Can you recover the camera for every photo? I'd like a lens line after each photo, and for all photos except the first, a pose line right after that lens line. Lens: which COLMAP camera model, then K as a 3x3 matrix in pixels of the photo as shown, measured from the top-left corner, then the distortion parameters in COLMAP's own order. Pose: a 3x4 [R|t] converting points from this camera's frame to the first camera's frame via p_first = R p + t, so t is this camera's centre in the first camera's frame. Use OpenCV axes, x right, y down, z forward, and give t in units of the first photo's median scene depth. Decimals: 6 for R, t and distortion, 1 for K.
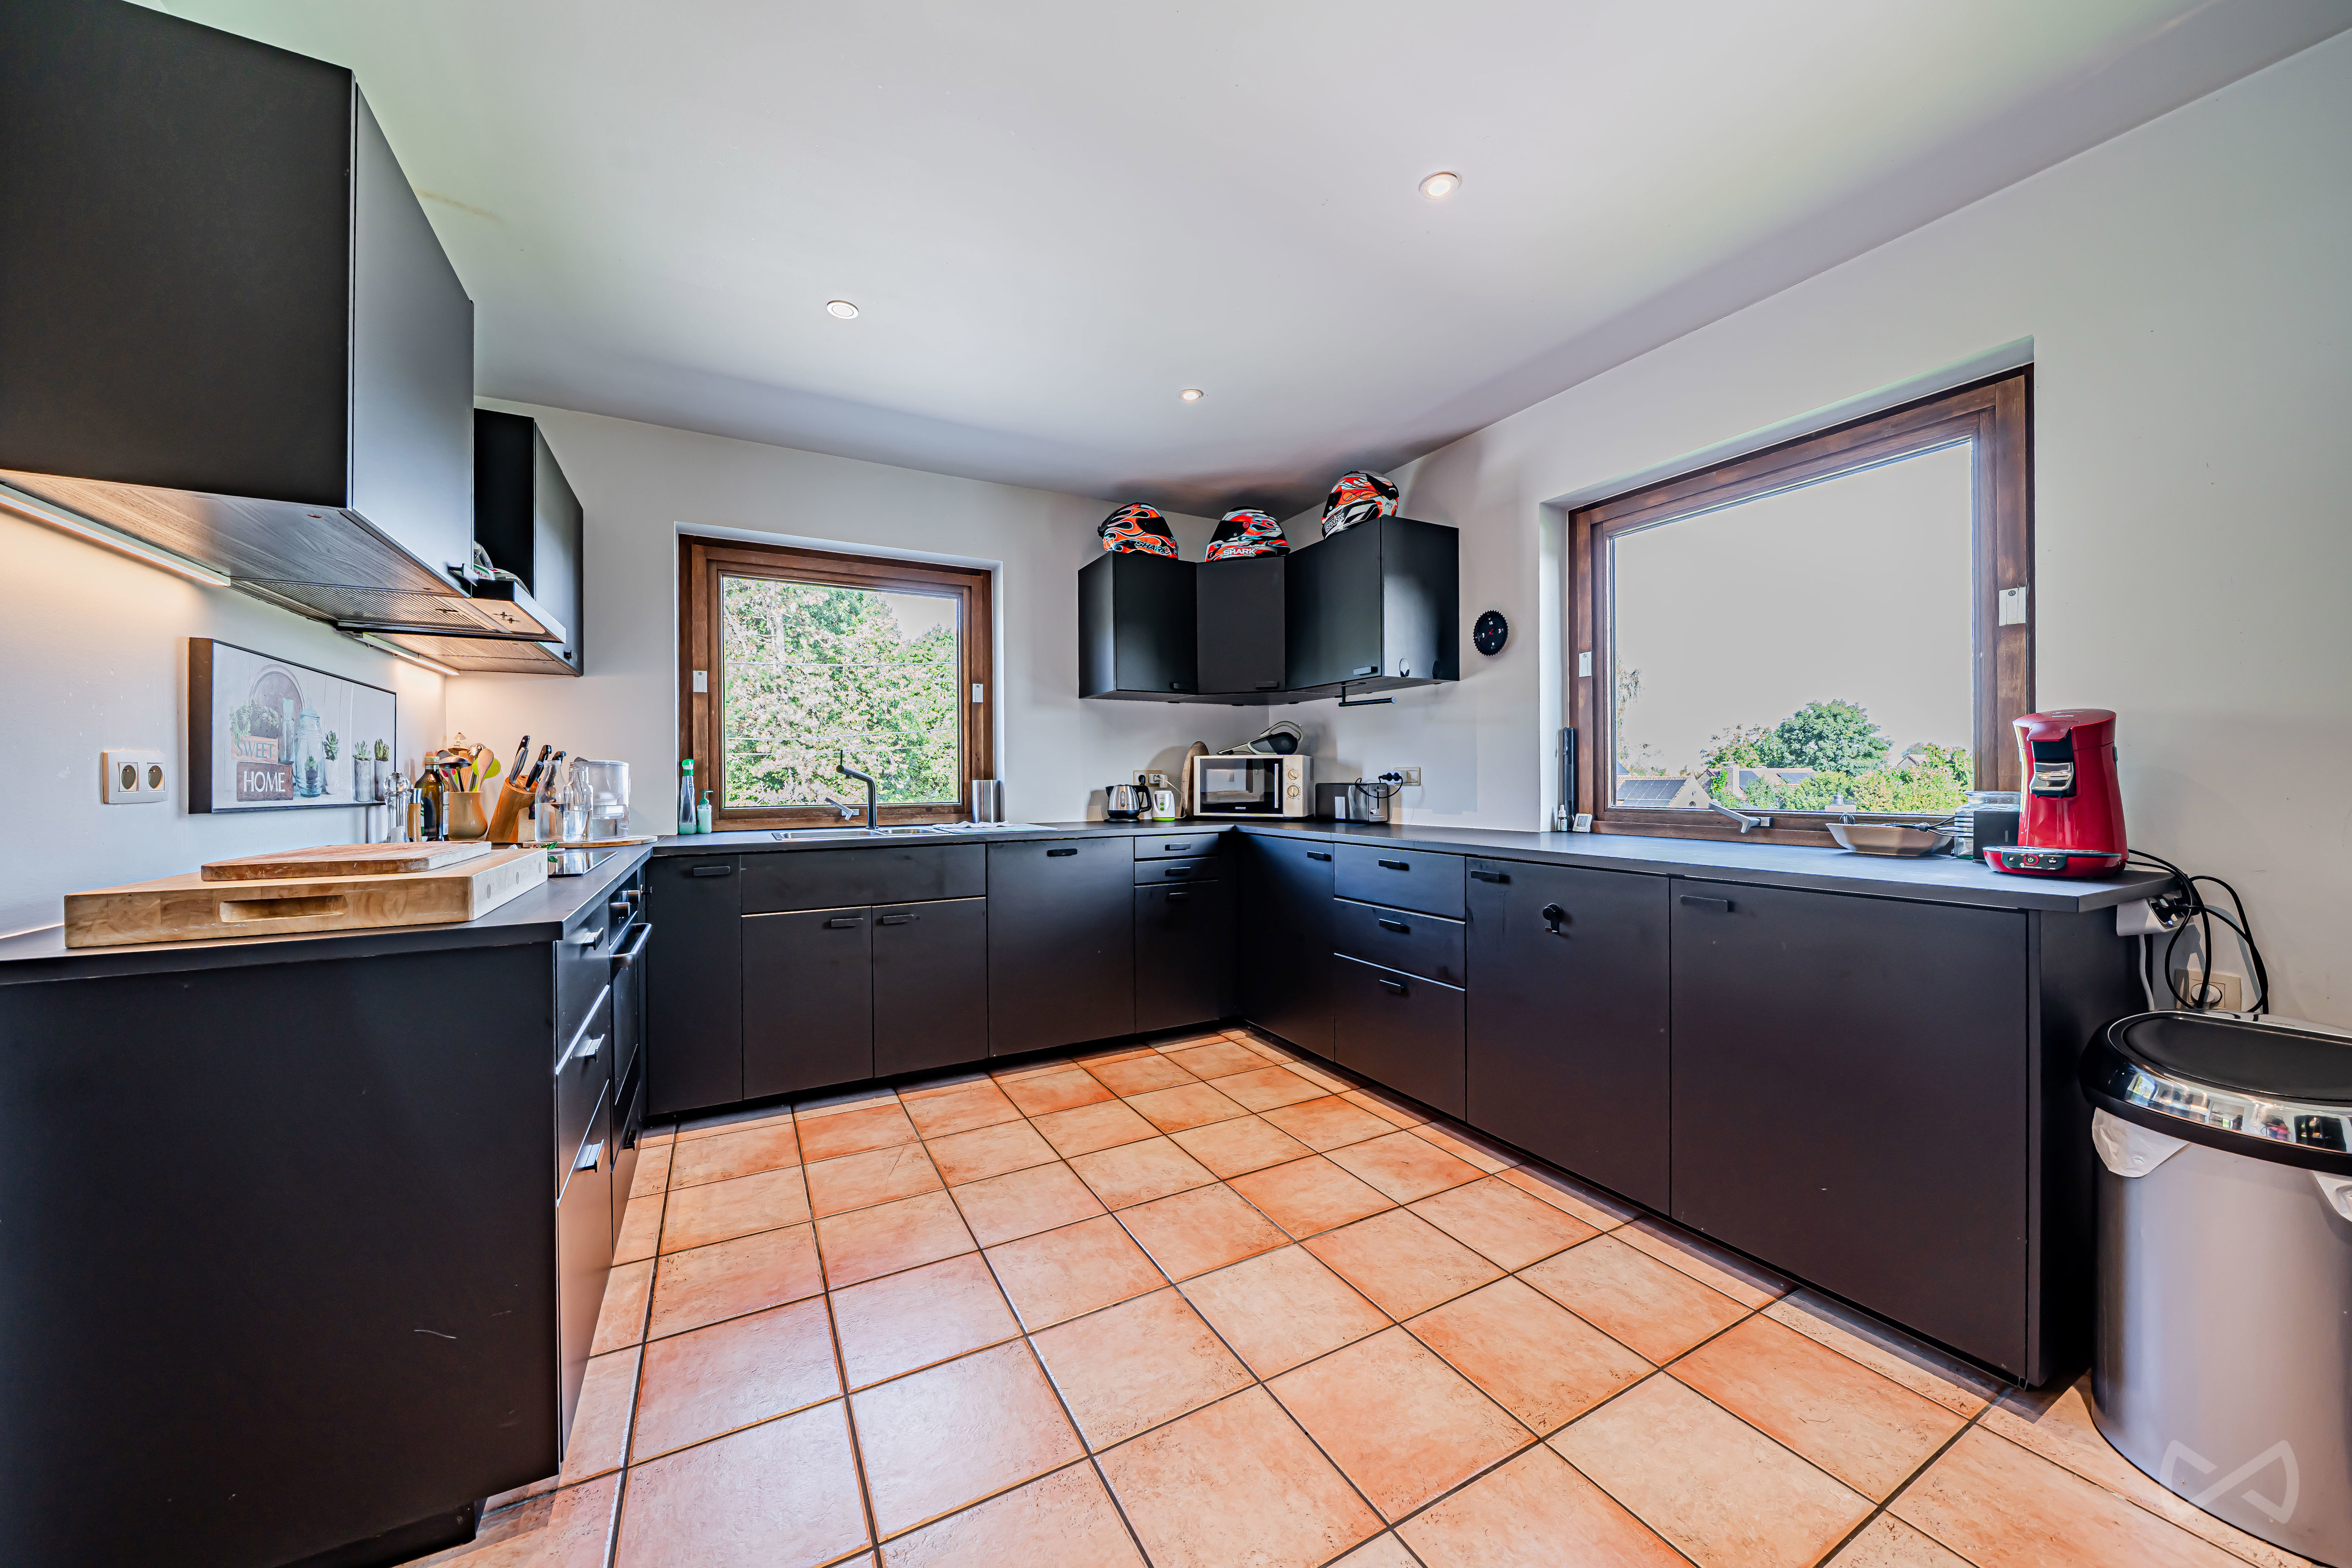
lens RADIAL K [[814.2, 0, 1192.0], [0, 814.2, 780.0], [0, 0, 1]] dist [-0.002875, -0.000170]
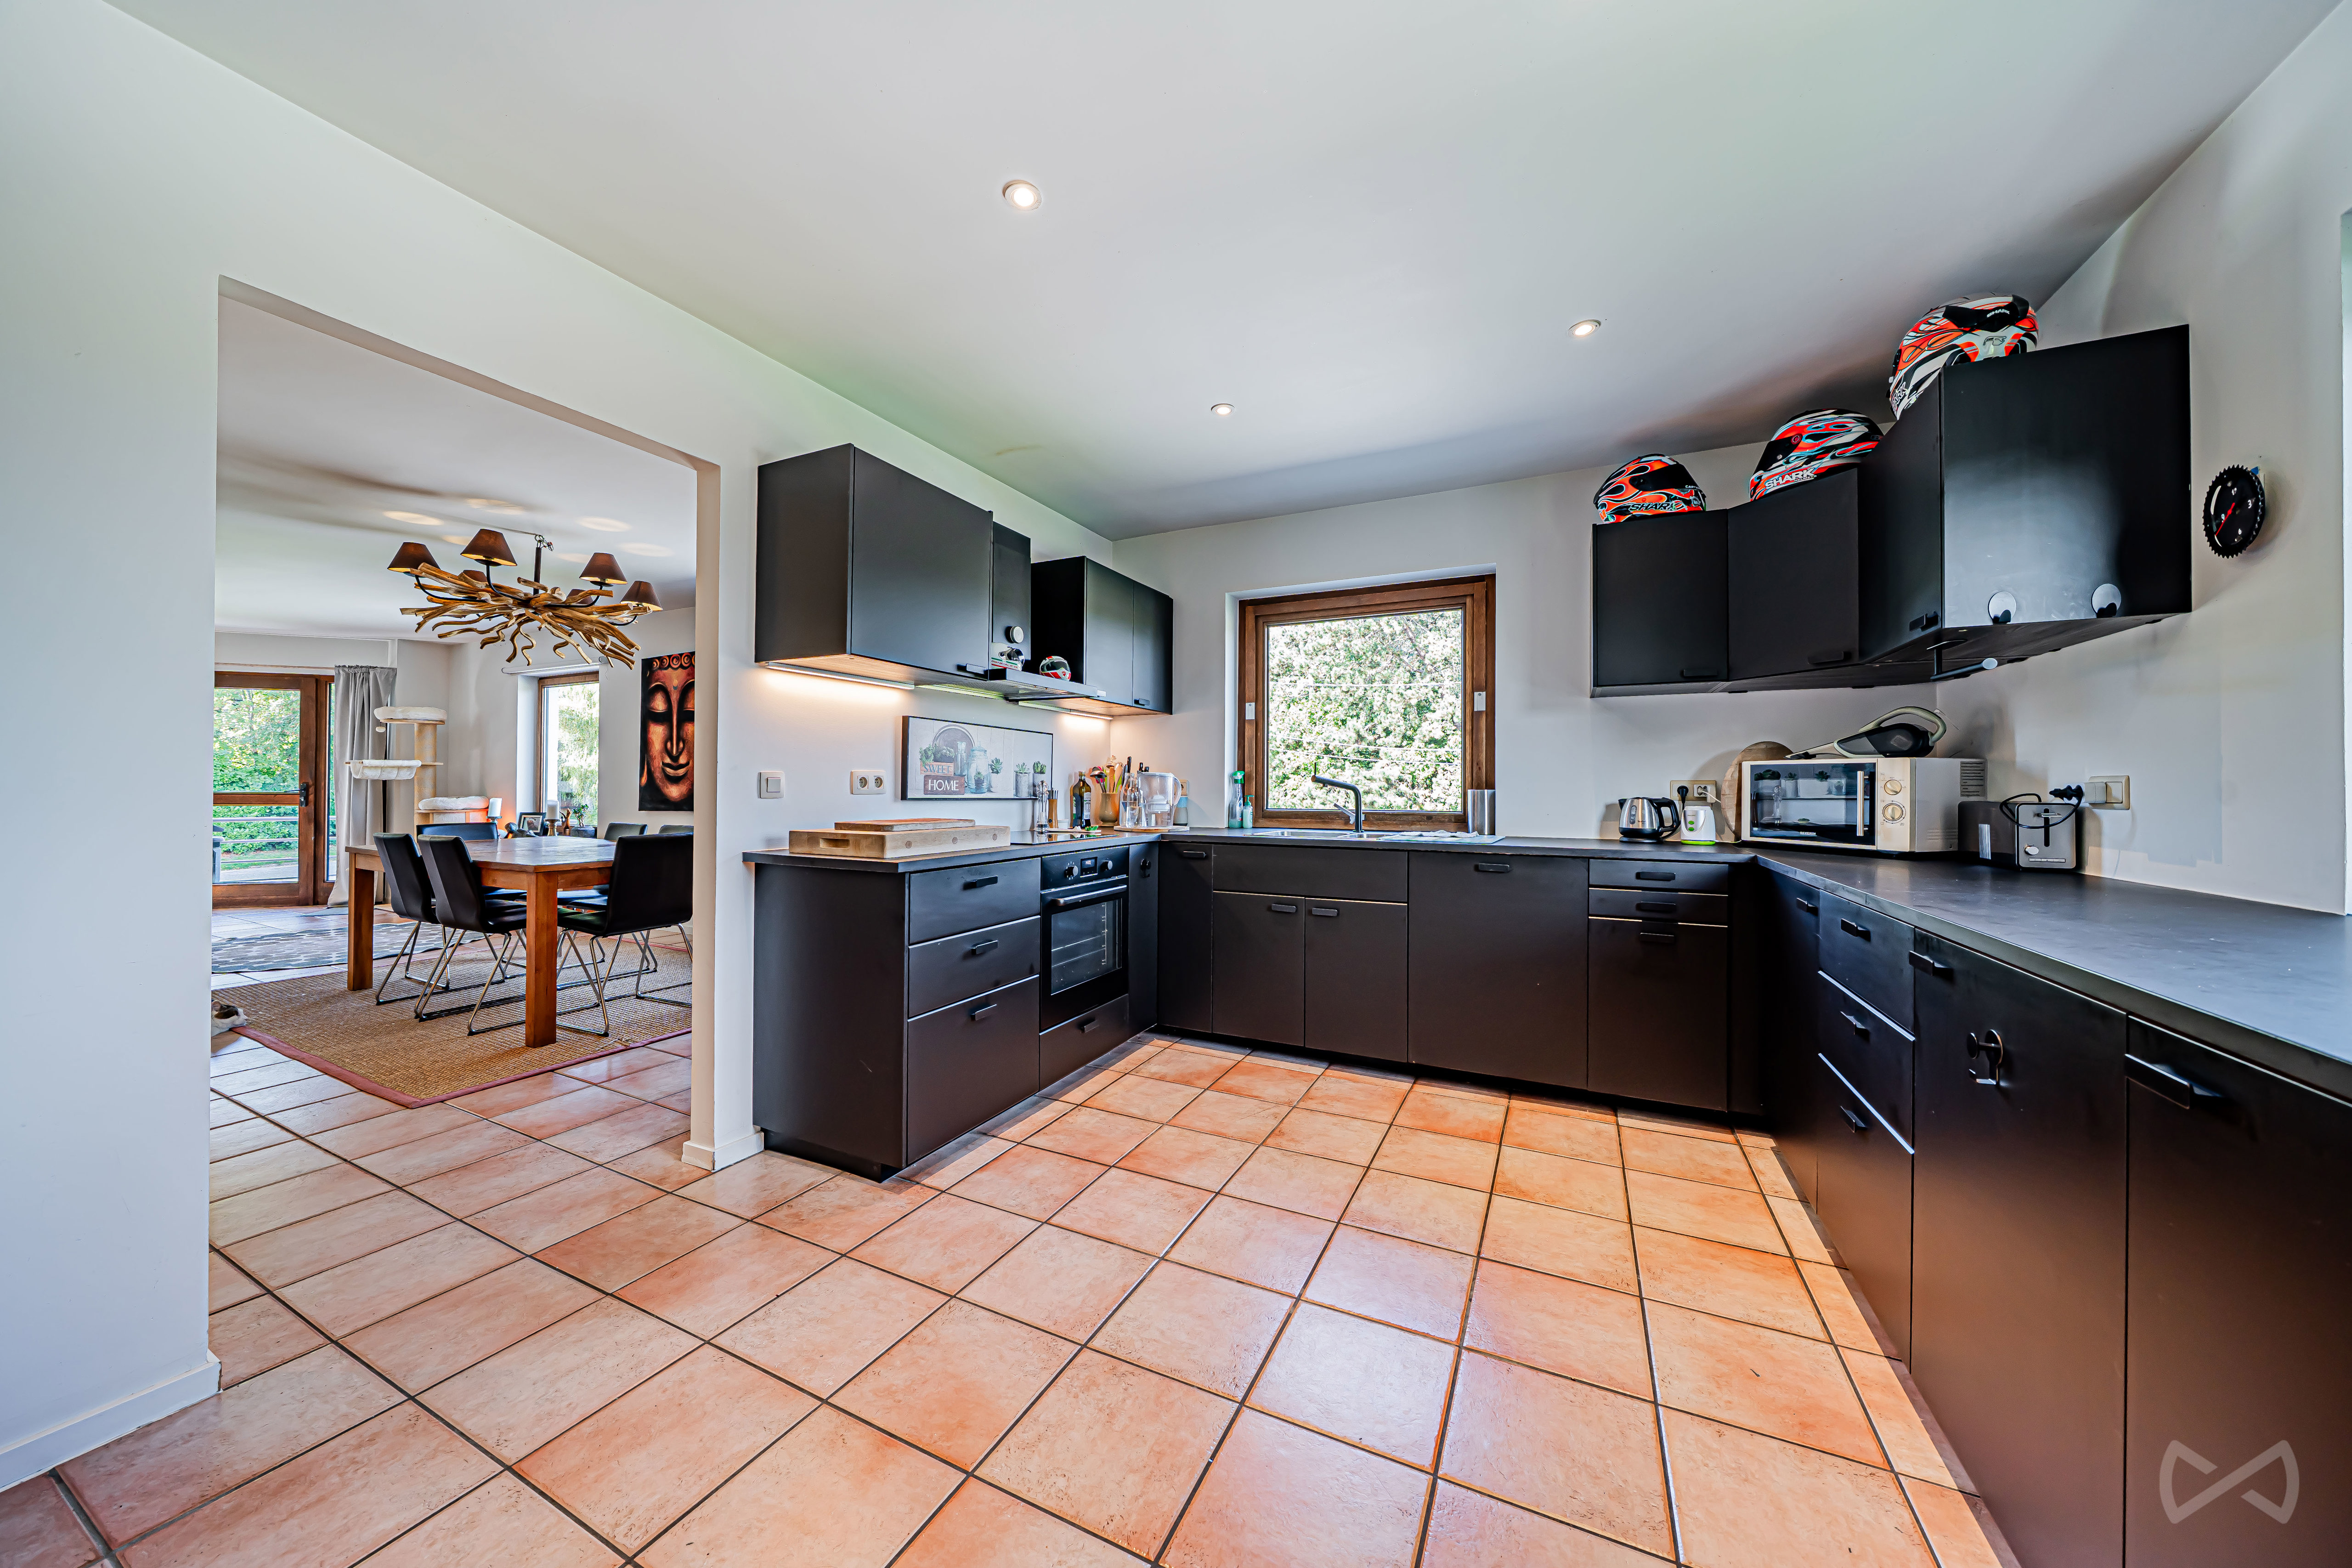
lens RADIAL K [[814.2, 0, 1193.2], [0, 814.2, 783.0], [0, 0, 1]] dist [-0.002875, -0.000170]
pose [[0.575939, 0.005680, -0.817473, 0.386674], [-0.011459, 0.999934, -0.001125, -0.003545], [0.817413, 0.010015, 0.575966, 0.172435]]
